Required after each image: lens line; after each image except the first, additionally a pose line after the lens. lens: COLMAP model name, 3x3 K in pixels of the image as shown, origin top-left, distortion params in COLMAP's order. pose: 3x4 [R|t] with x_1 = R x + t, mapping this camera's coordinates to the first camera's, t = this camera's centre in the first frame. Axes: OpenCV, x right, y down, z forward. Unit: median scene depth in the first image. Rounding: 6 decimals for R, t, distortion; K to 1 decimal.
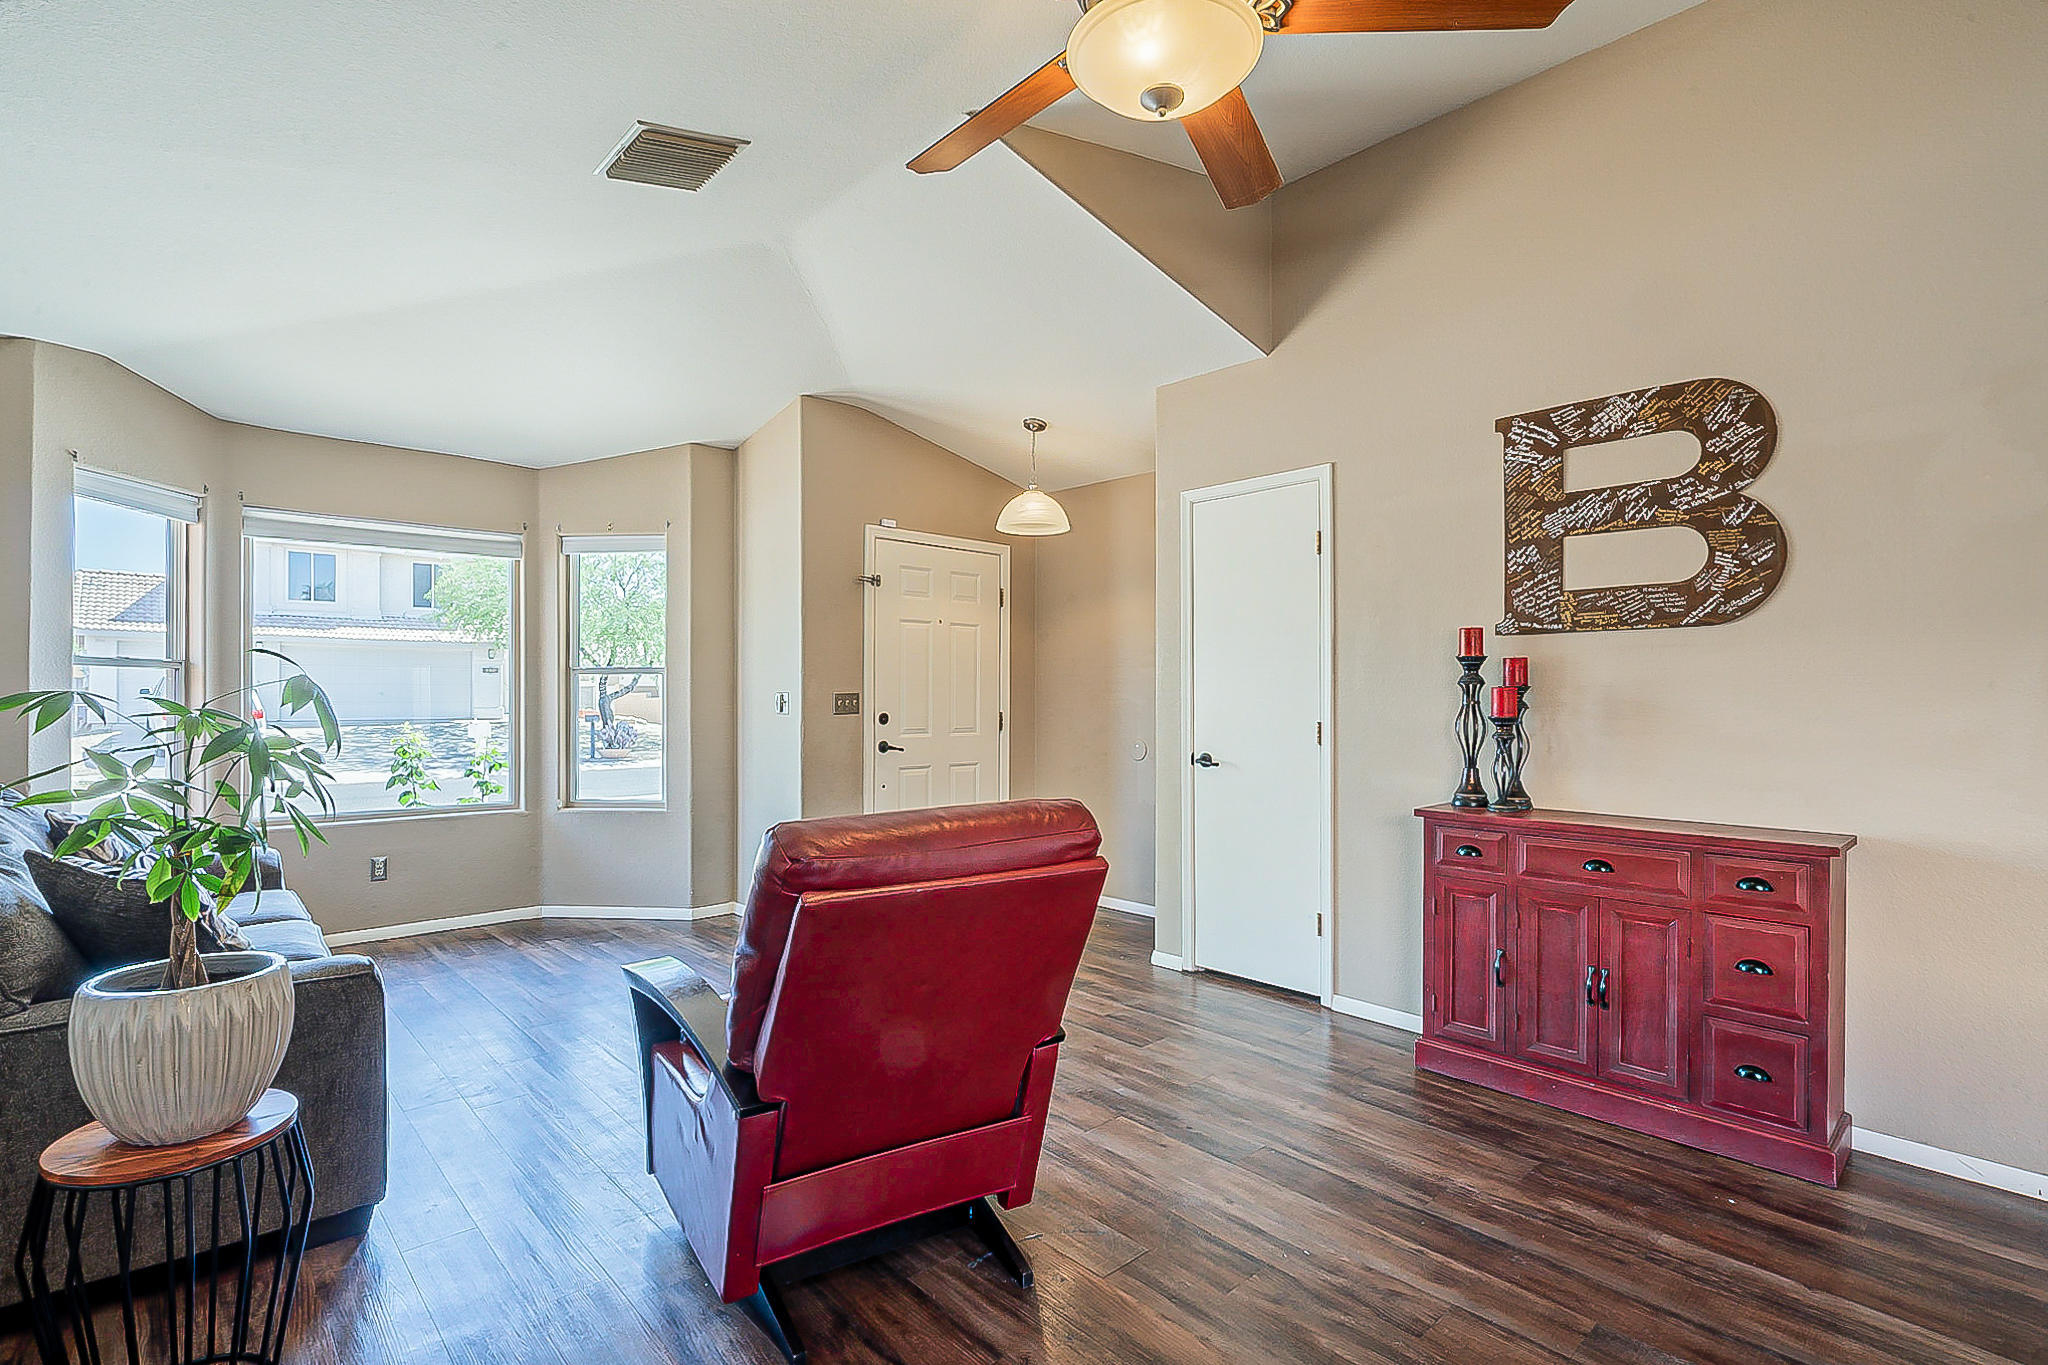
lens RADIAL K [[970.2, 0, 1027.3], [0, 970.2, 692.6], [0, 0, 1]] dist [-0.002807, 0.001239]
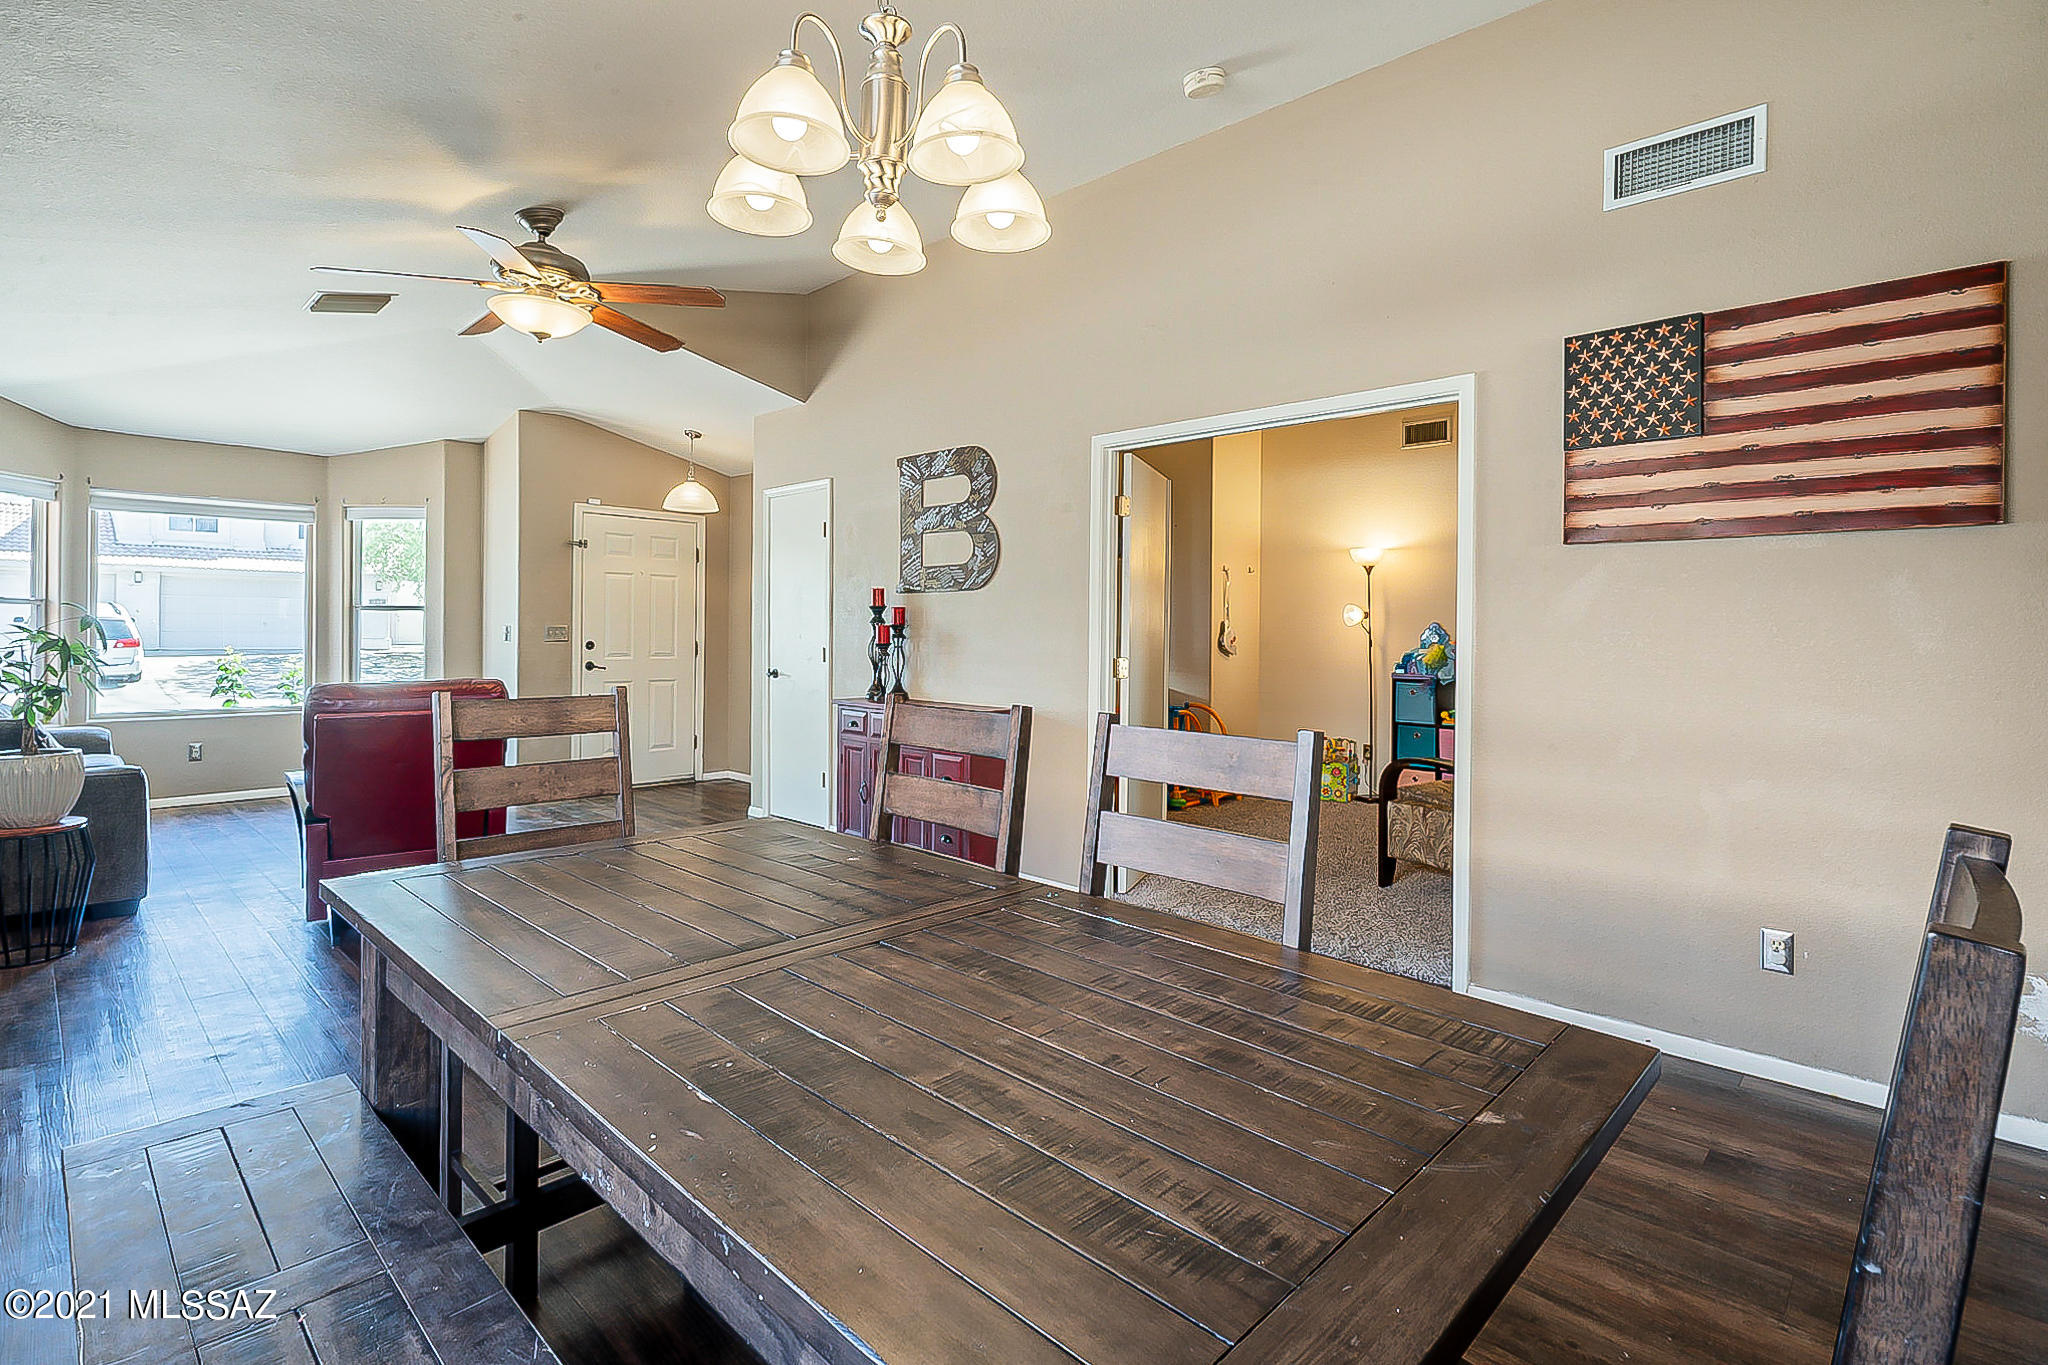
lens RADIAL K [[970.2, 0, 1005.4], [0, 970.2, 631.2], [0, 0, 1]] dist [-0.002807, 0.001239]
pose [[0.998468, 0.006794, 0.054907, 0.583139], [-0.006979, 0.999971, 0.003168, -0.001700], [-0.054884, -0.003546, 0.998486, -0.628436]]
